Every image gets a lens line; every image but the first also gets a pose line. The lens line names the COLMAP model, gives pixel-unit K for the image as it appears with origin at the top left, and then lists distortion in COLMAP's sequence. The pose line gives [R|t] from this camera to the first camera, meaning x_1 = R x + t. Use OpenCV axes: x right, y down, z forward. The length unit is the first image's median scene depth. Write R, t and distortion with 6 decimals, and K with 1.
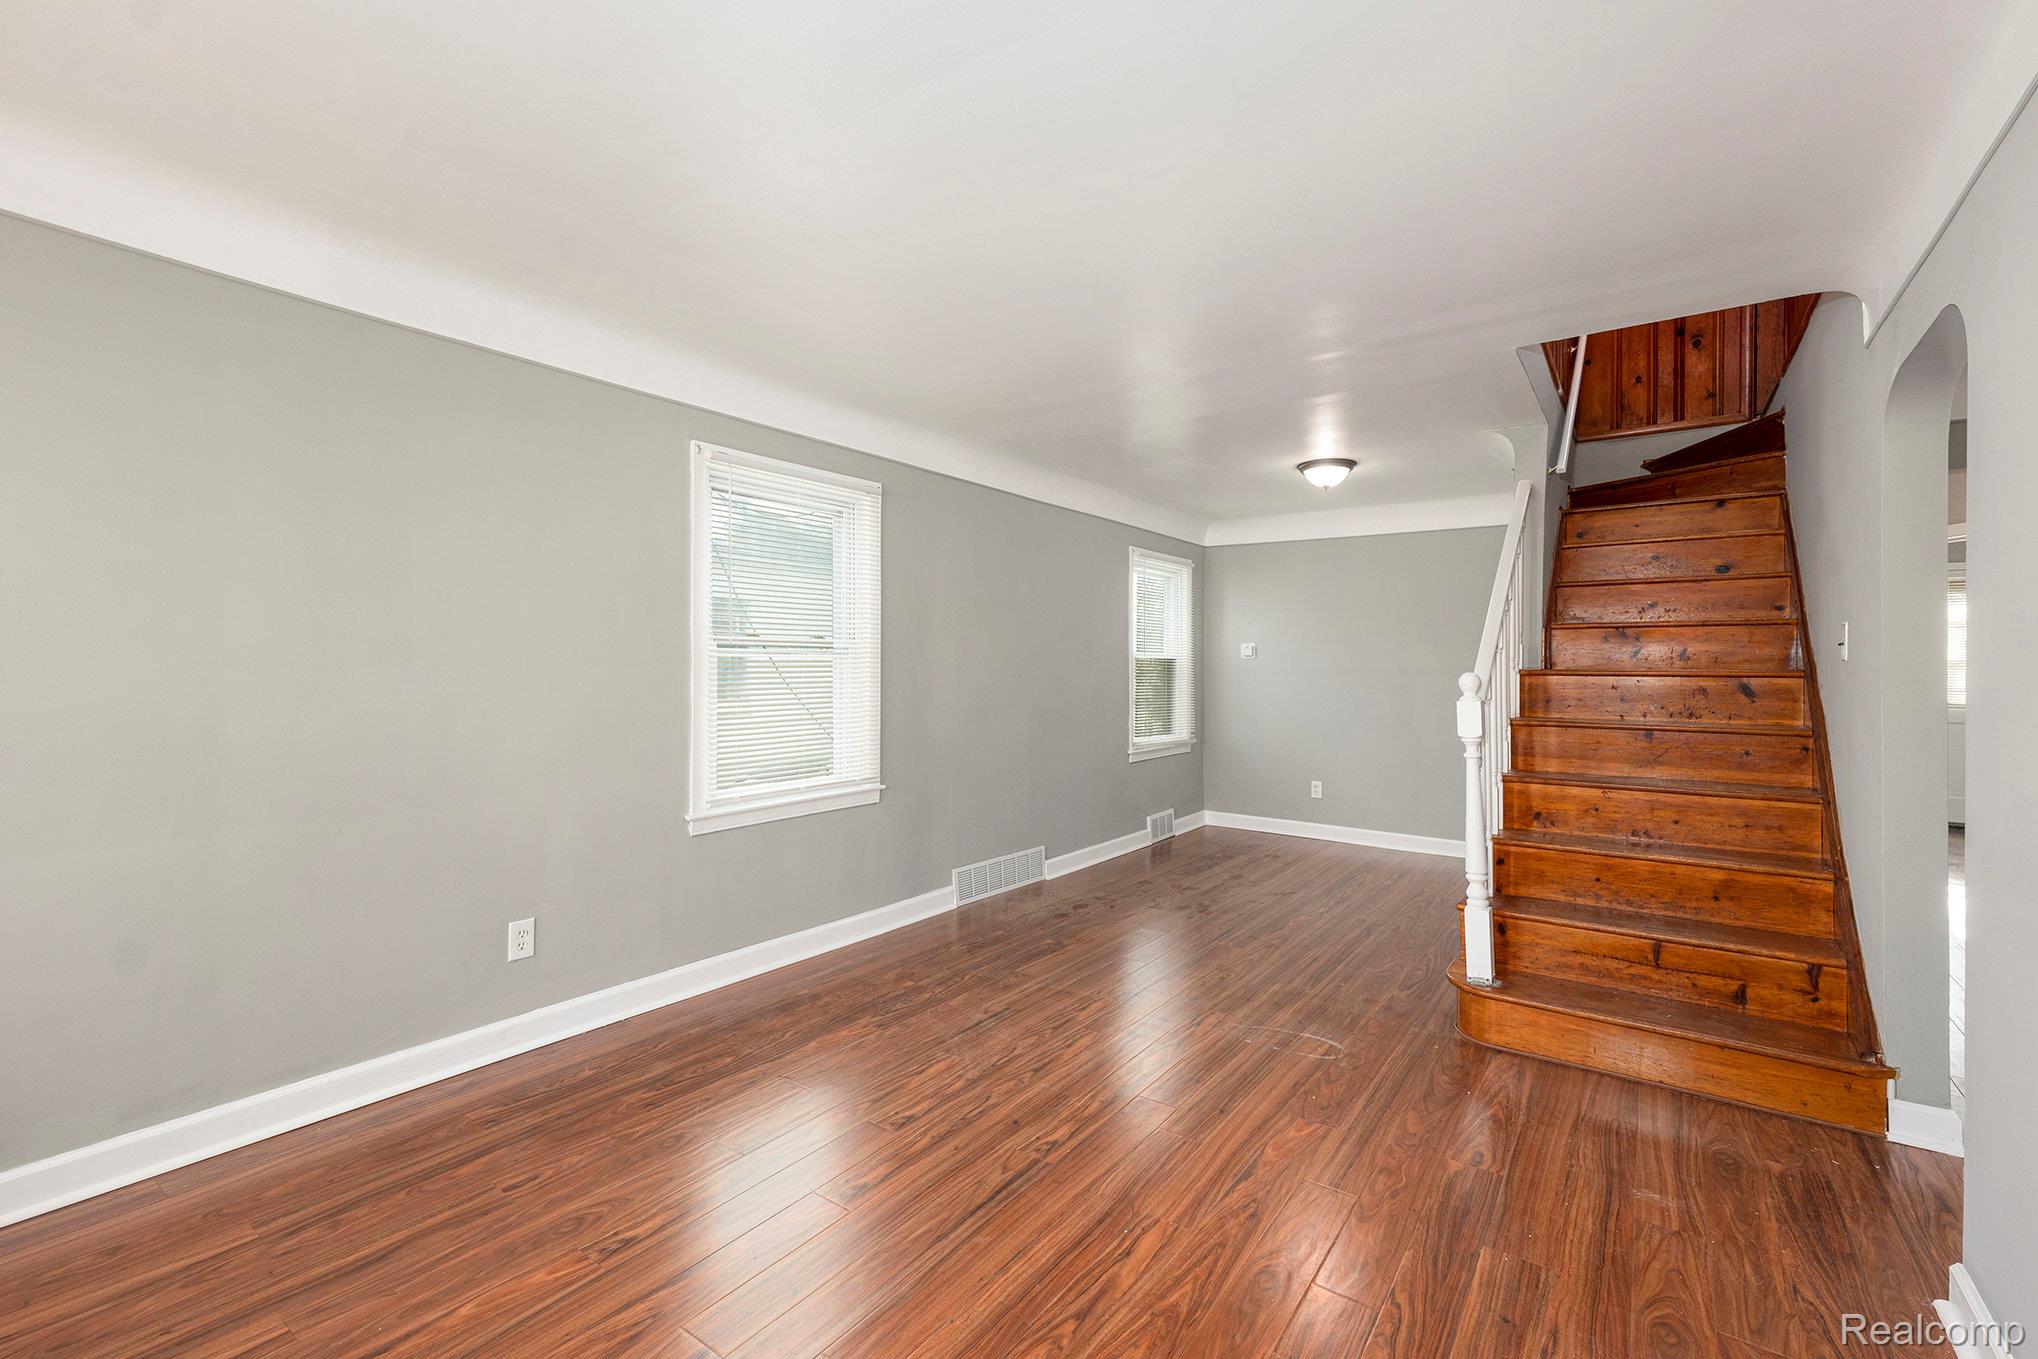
lens RADIAL K [[903.8, 0, 1006.1], [0, 903.8, 659.0], [0, 0, 1]] dist [0.000749, 0.002000]
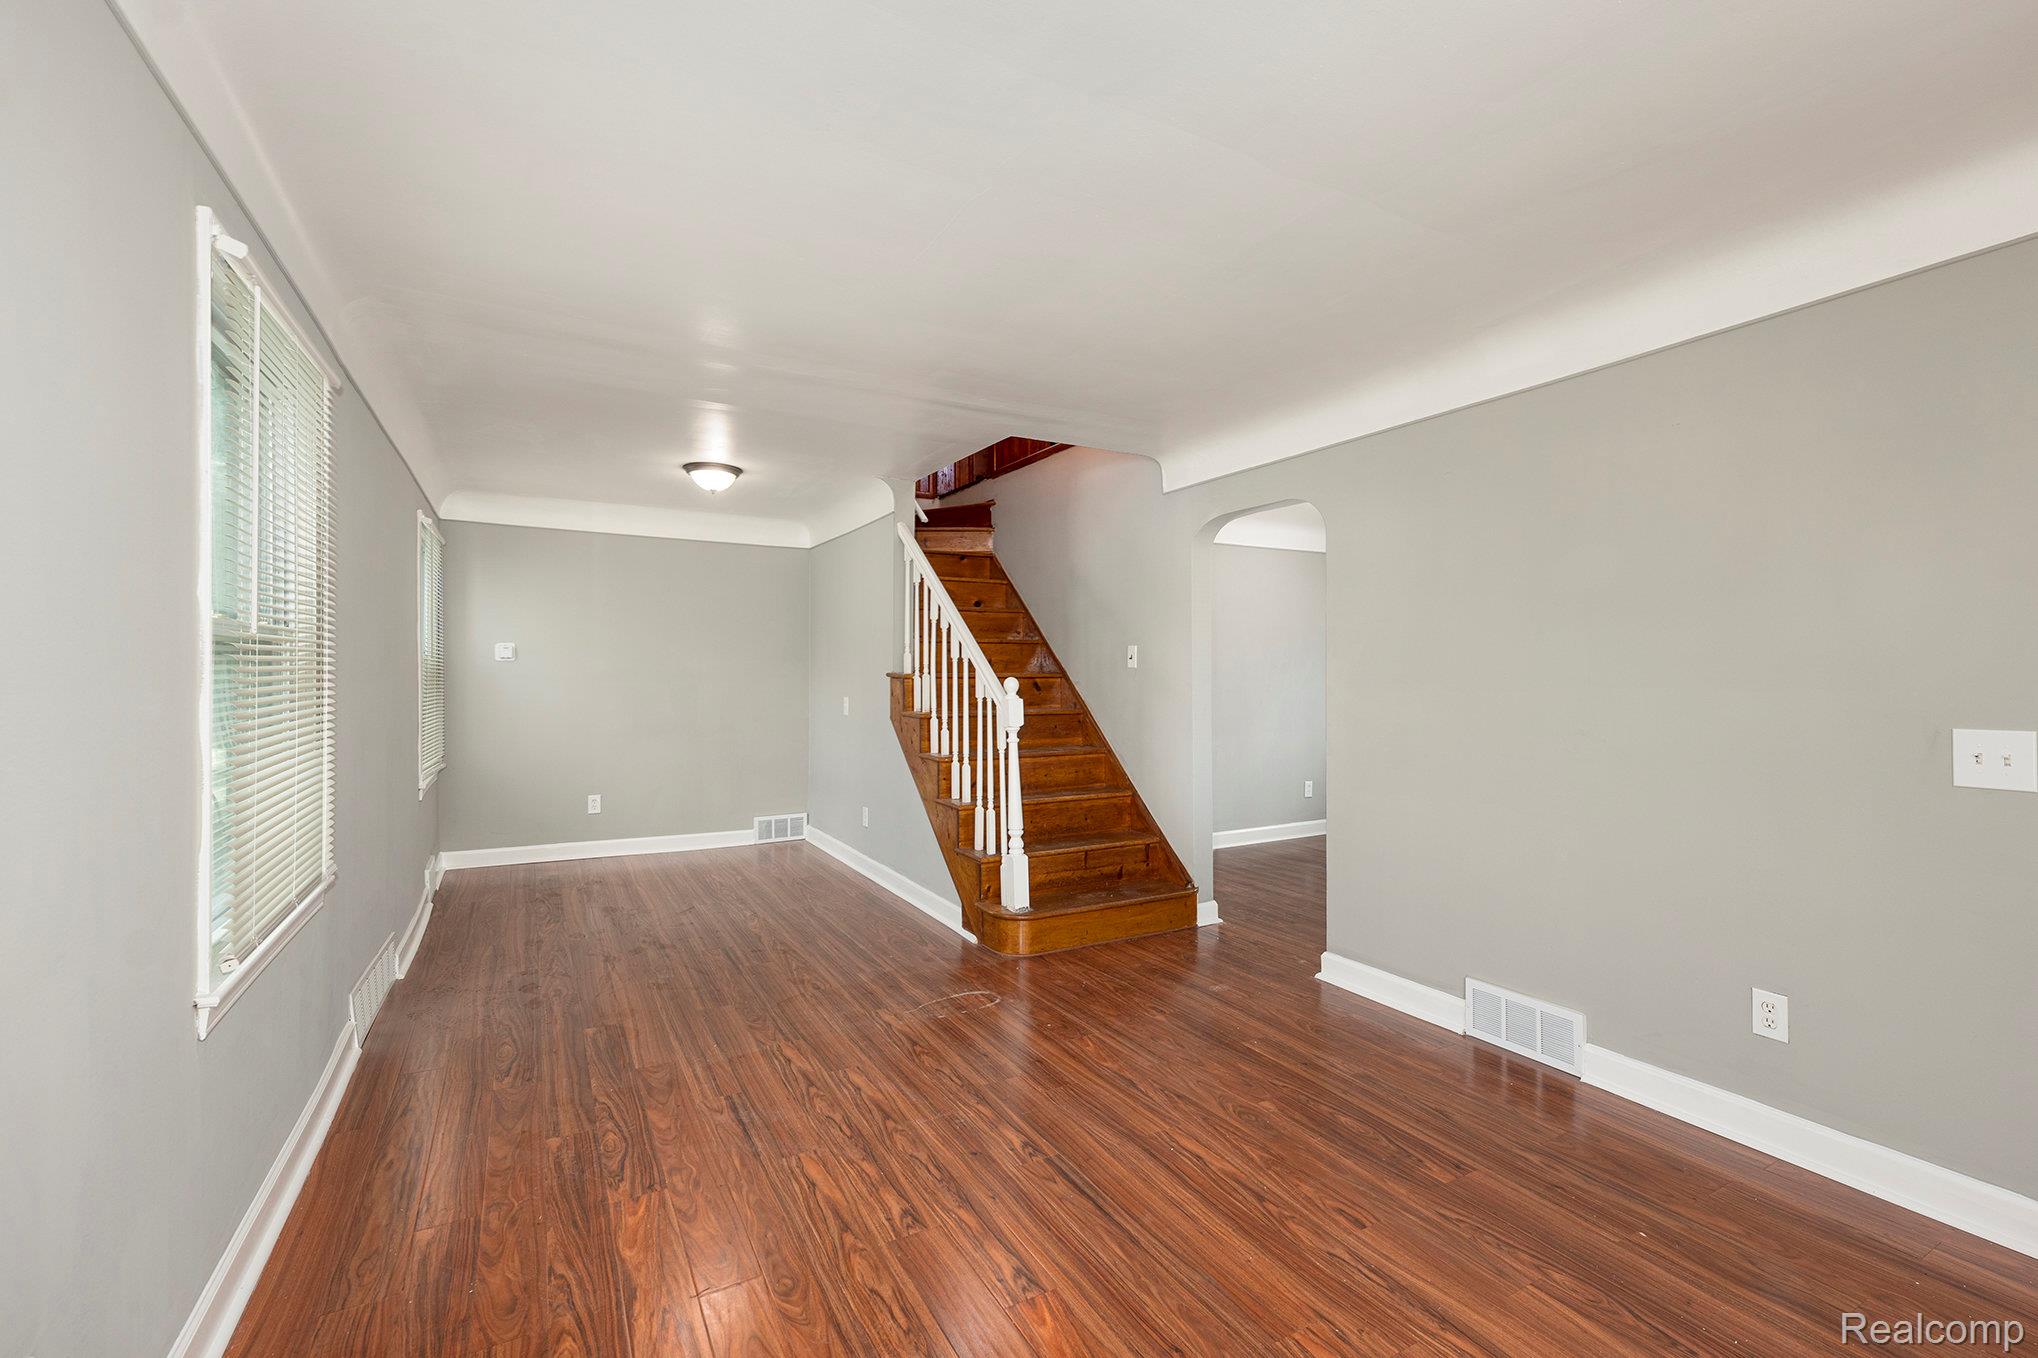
lens RADIAL K [[903.8, 0, 1047.6], [0, 903.8, 666.5], [0, 0, 1]] dist [0.000749, 0.002000]
pose [[0.404346, -0.006354, 0.914584, -0.686379], [-0.004280, 0.999952, 0.008839, -0.013410], [-0.914596, -0.007489, 0.404300, 0.444352]]
